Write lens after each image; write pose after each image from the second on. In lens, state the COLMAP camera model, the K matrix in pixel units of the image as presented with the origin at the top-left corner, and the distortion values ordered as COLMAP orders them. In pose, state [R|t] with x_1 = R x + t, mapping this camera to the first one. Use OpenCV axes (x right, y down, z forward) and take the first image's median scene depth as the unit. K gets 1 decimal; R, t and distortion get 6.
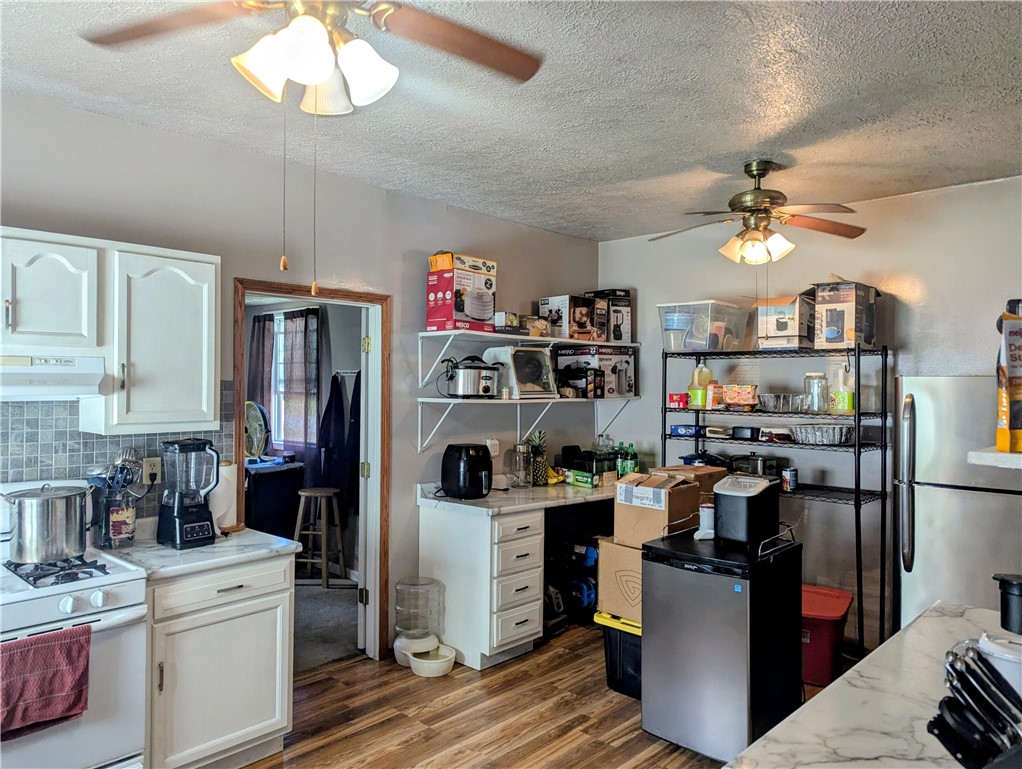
lens RADIAL K [[729.9, 0, 506.5], [0, 729.9, 381.1], [0, 0, 1]] dist [0.094514, -0.118638]
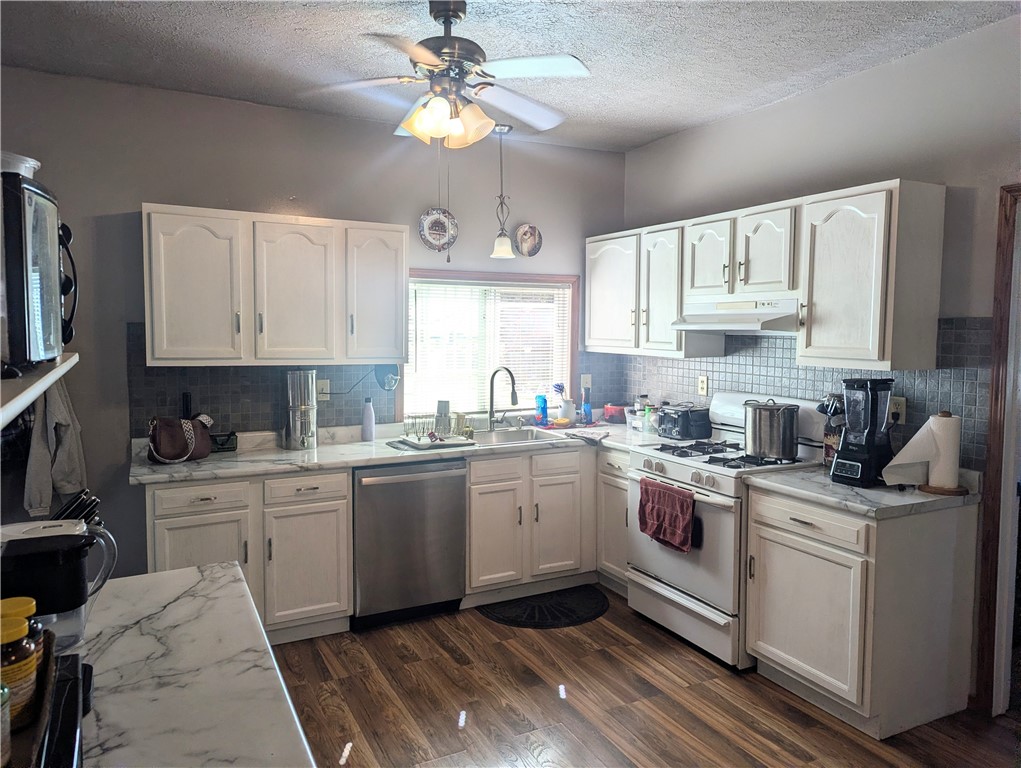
lens RADIAL K [[729.2, 0, 506.0], [0, 729.2, 380.6], [0, 0, 1]] dist [0.094514, -0.118638]
pose [[-0.358934, 0.062600, -0.931261, 0.742190], [-0.004393, 0.997624, 0.068754, 0.018991], [0.933353, 0.028769, -0.357806, 1.021931]]
